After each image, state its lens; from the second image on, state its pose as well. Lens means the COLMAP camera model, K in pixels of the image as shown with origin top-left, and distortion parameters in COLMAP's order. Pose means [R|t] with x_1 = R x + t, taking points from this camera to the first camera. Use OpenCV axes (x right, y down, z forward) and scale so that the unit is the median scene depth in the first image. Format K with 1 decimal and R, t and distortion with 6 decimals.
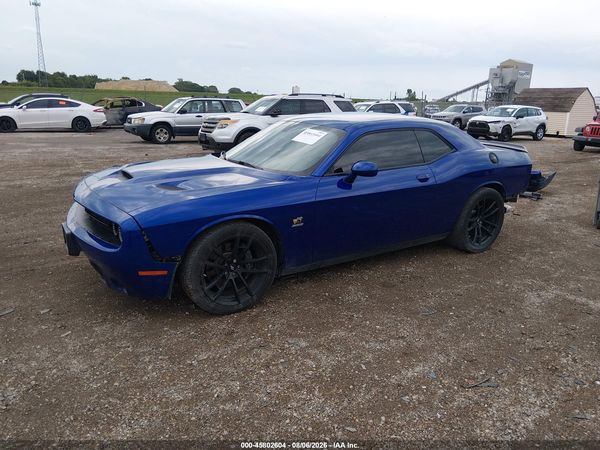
lens RADIAL K [[452.0, 0, 303.0], [0, 452.0, 230.4], [0, 0, 1]] dist [0.059763, -0.092534]
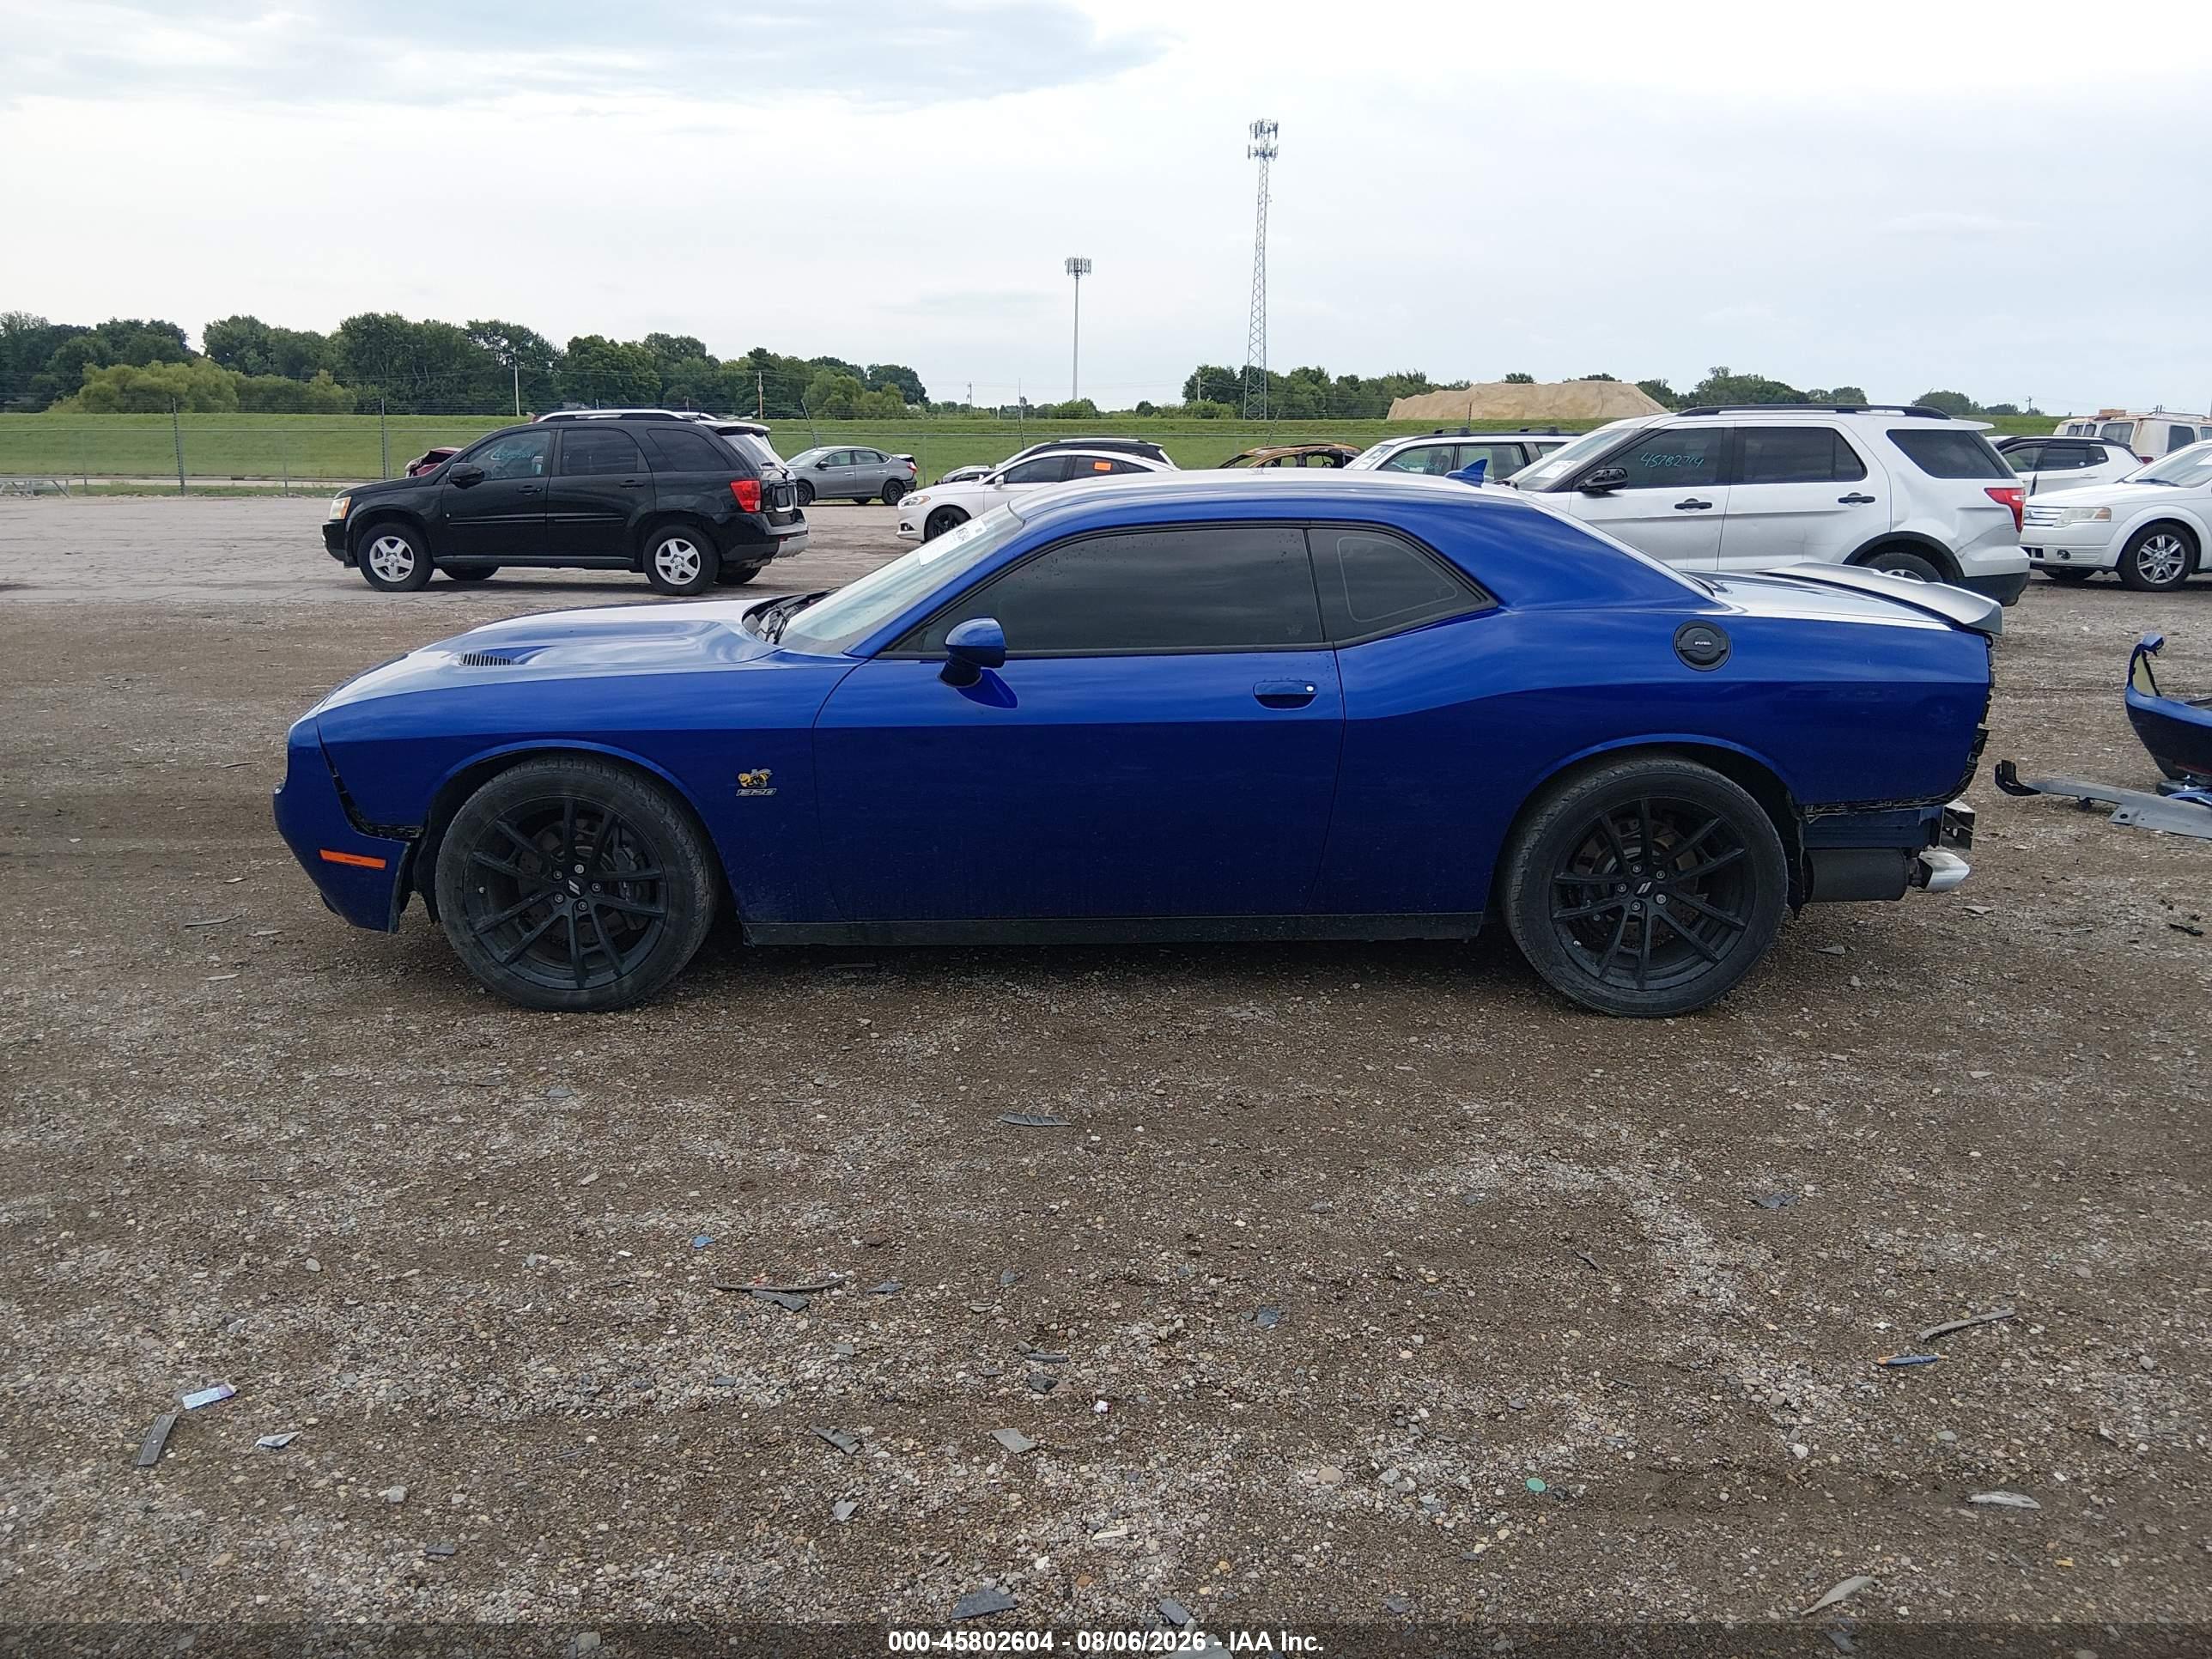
lens RADIAL K [[1666.3, 0, 1110.8], [0, 1666.3, 880.2], [0, 0, 1]] dist [0.059763, -0.092534]
pose [[0.830296, 0.117983, -0.544692, 0.242099], [-0.133310, 0.991008, 0.011448, 0.000988], [0.541145, 0.063108, 0.838558, 0.025756]]
